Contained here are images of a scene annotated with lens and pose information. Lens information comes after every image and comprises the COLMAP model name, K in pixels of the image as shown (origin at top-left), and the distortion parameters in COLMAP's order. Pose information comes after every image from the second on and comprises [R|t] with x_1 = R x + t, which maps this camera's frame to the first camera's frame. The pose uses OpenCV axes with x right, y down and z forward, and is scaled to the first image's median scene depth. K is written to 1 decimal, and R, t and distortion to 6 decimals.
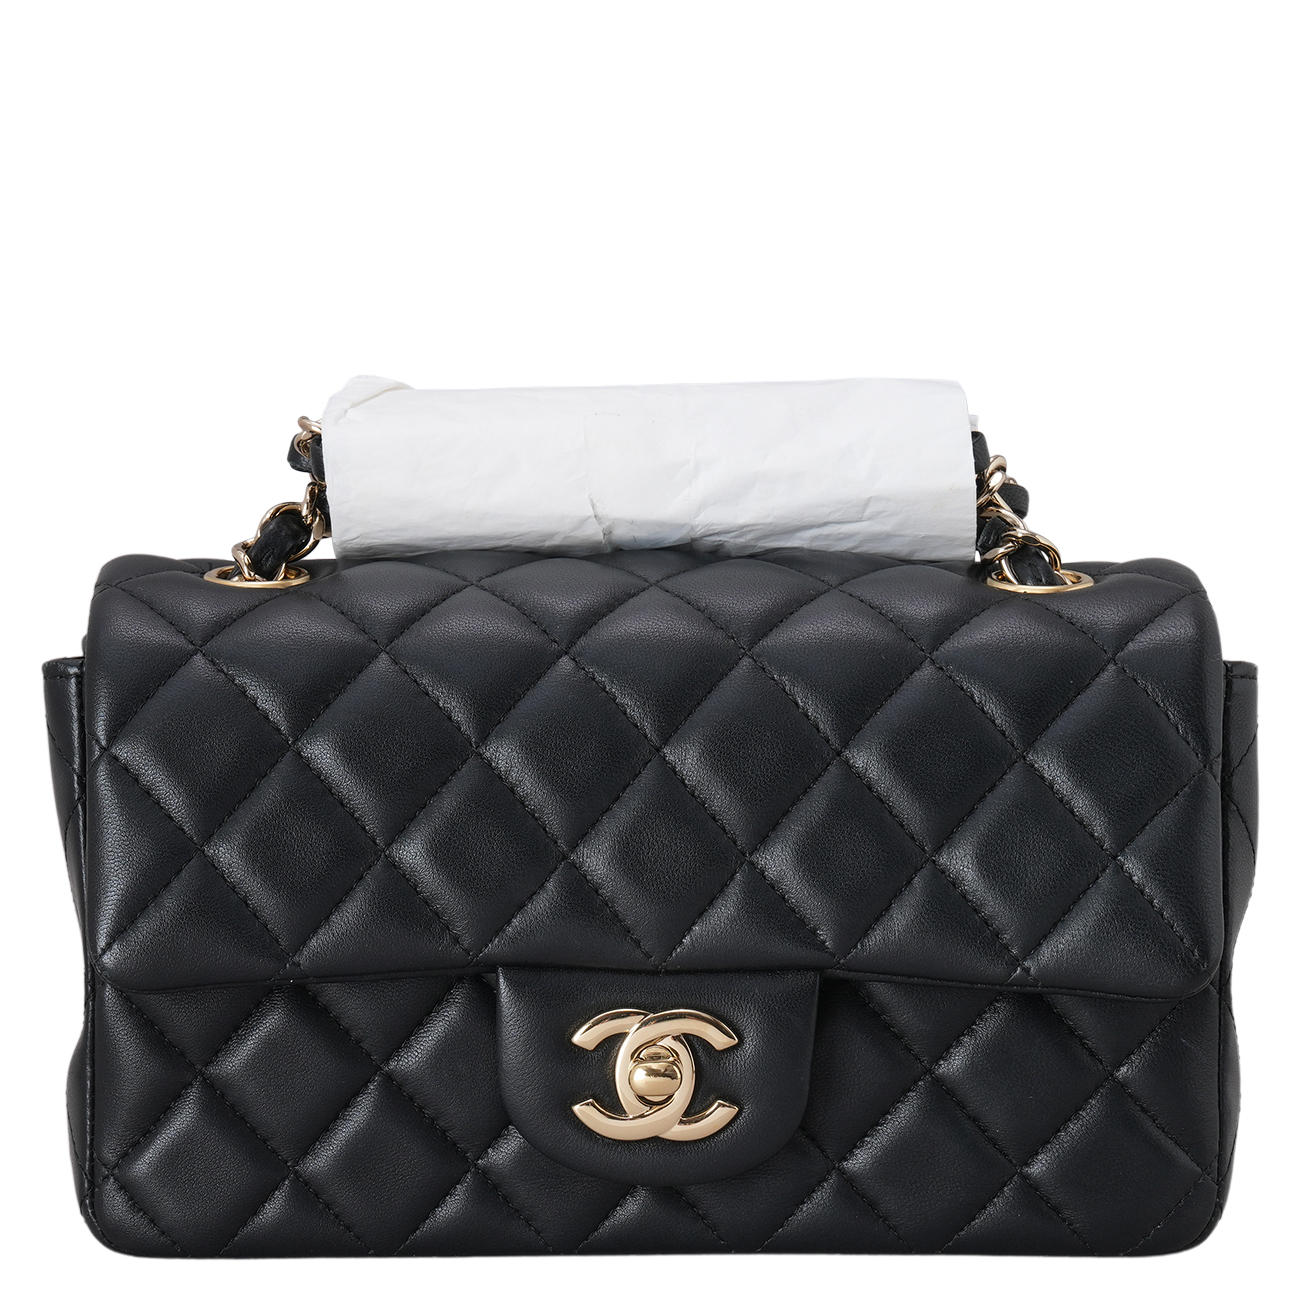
lens RADIAL K [[5012.3, 0, 653.5], [0, 5012.3, 659.9], [0, 0, 1]] dist [-0.335228, 0.000000]
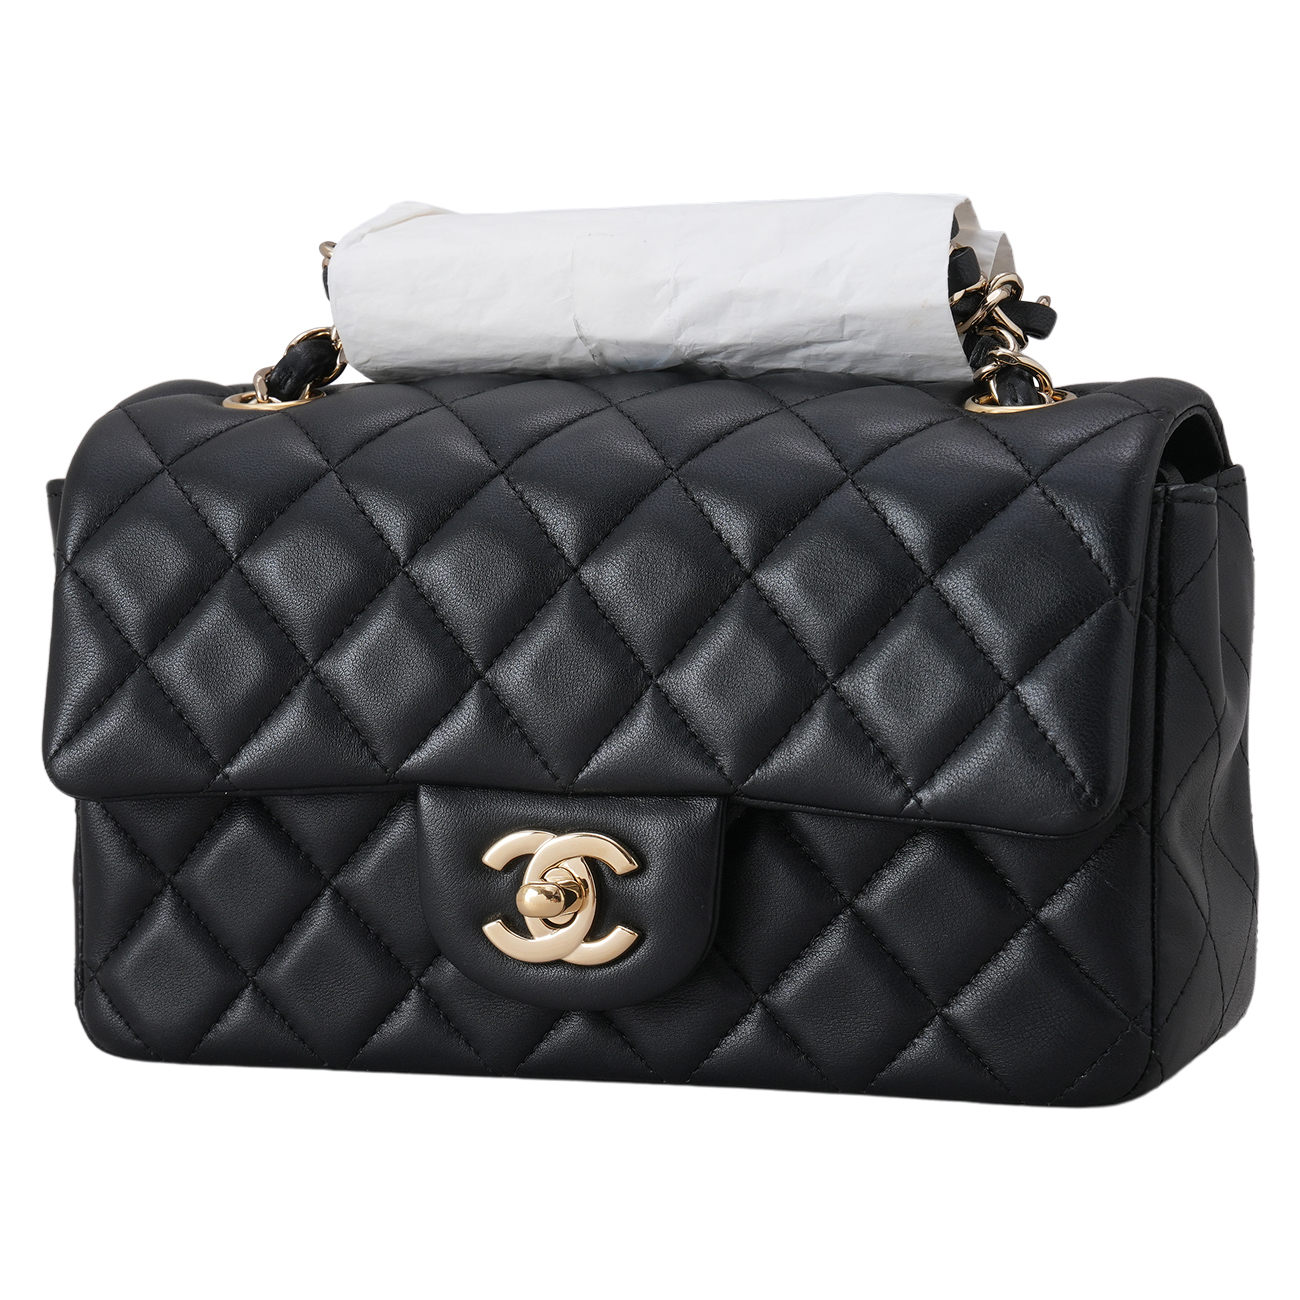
lens RADIAL K [[5012.3, 0, 648.7], [0, 5012.3, 642.5], [0, 0, 1]] dist [-0.335228, 0.000000]
pose [[0.929348, 0.014779, -0.368908, 0.380837], [-0.007010, 0.999725, 0.022390, 0.009951], [0.369138, -0.018223, 0.929196, 0.082304]]
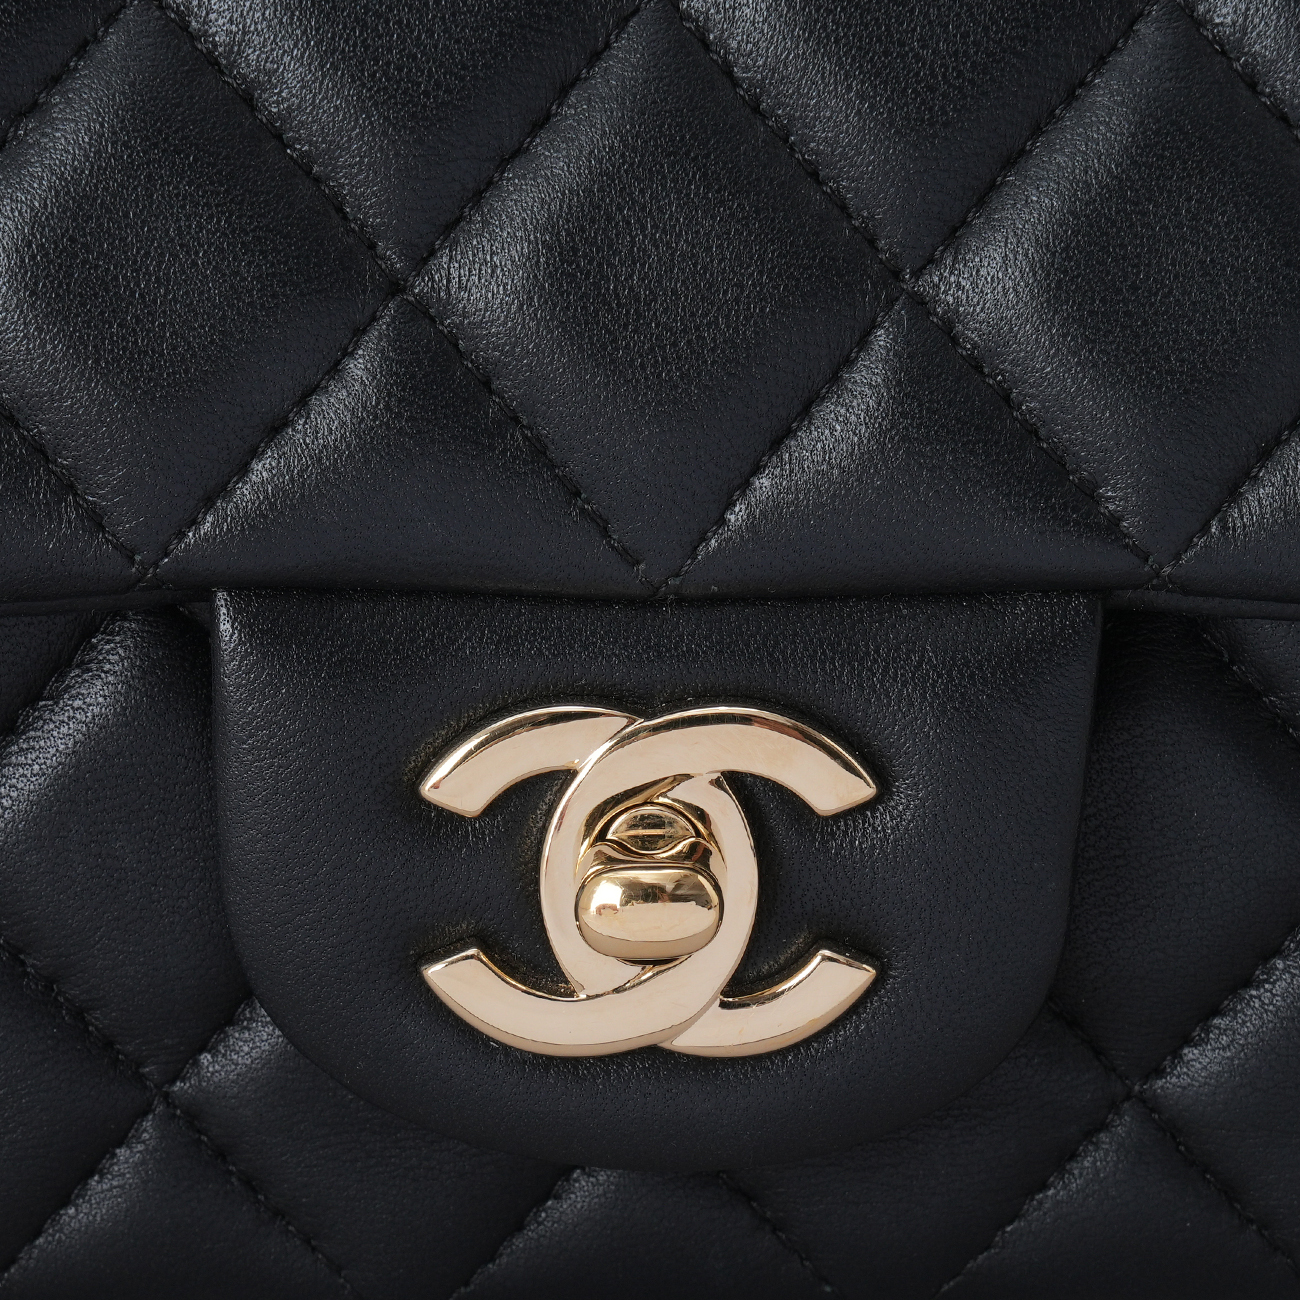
lens RADIAL K [[6131.7, 0, 590.4], [0, 6131.7, 720.6], [0, 0, 1]] dist [0.262767, 0.000000]
pose [[0.999989, -0.001518, -0.004389, -0.002029], [0.002392, 0.978413, 0.206644, -0.020852], [0.003980, -0.206653, 0.978406, 0.561350]]
